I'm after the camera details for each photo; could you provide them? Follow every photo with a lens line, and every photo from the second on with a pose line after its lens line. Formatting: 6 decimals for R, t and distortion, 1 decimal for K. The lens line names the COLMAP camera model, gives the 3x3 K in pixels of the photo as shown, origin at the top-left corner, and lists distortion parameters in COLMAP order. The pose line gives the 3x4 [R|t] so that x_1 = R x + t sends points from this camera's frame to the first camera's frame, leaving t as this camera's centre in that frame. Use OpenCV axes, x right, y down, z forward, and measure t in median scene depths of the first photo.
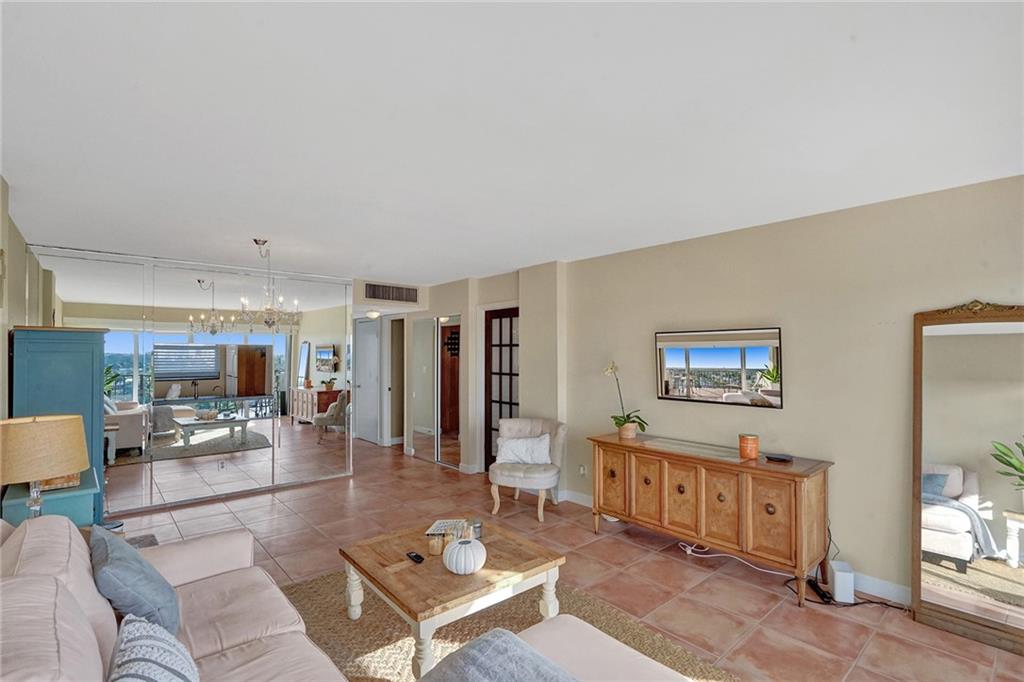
lens RADIAL K [[484.3, 0, 509.7], [0, 484.3, 339.8], [0, 0, 1]] dist [0.003127, 0.000343]
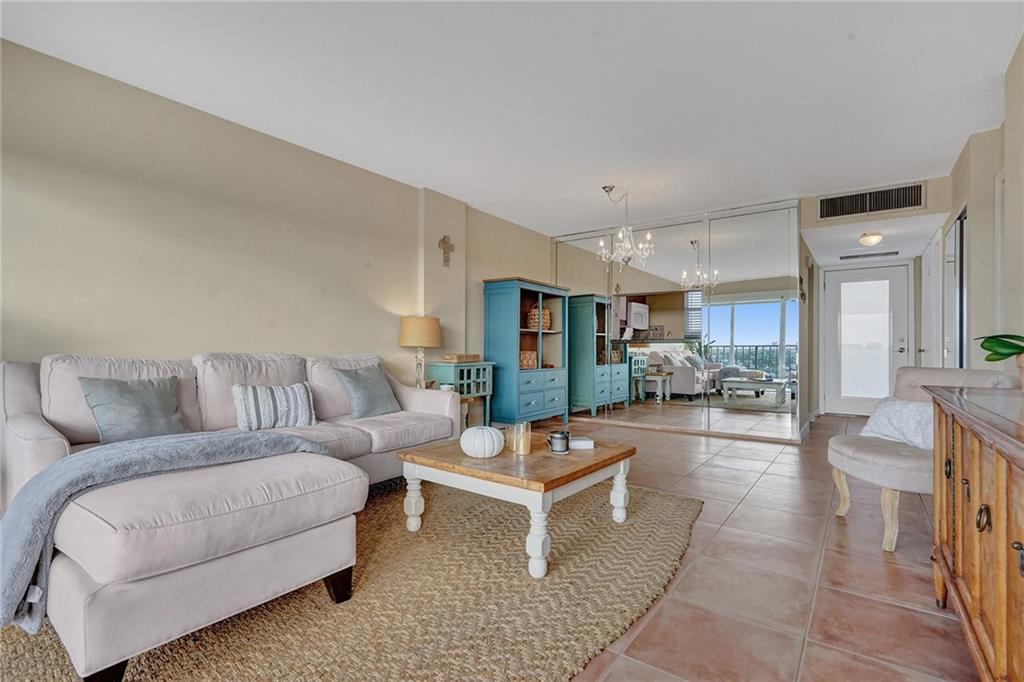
lens RADIAL K [[484.3, 0, 507.9], [0, 484.3, 346.5], [0, 0, 1]] dist [0.003127, 0.000343]
pose [[0.186537, -0.004685, -0.982437, 0.582620], [0.020202, 0.999795, -0.000932, 0.172478], [0.982240, -0.019674, 0.186593, 0.584588]]
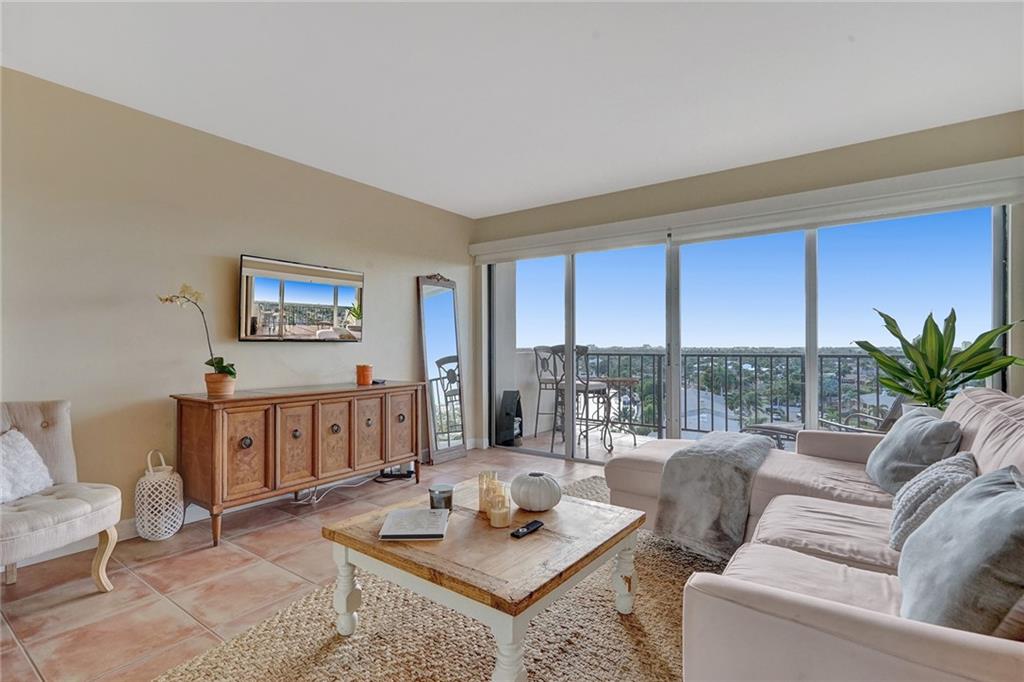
lens RADIAL K [[484.3, 0, 512.5], [0, 484.3, 340.8], [0, 0, 1]] dist [0.003127, 0.000343]
pose [[-0.225936, 0.013832, 0.974044, -0.595968], [-0.017276, 0.999685, -0.018204, 0.141393], [-0.973989, -0.020940, -0.225626, 0.827717]]
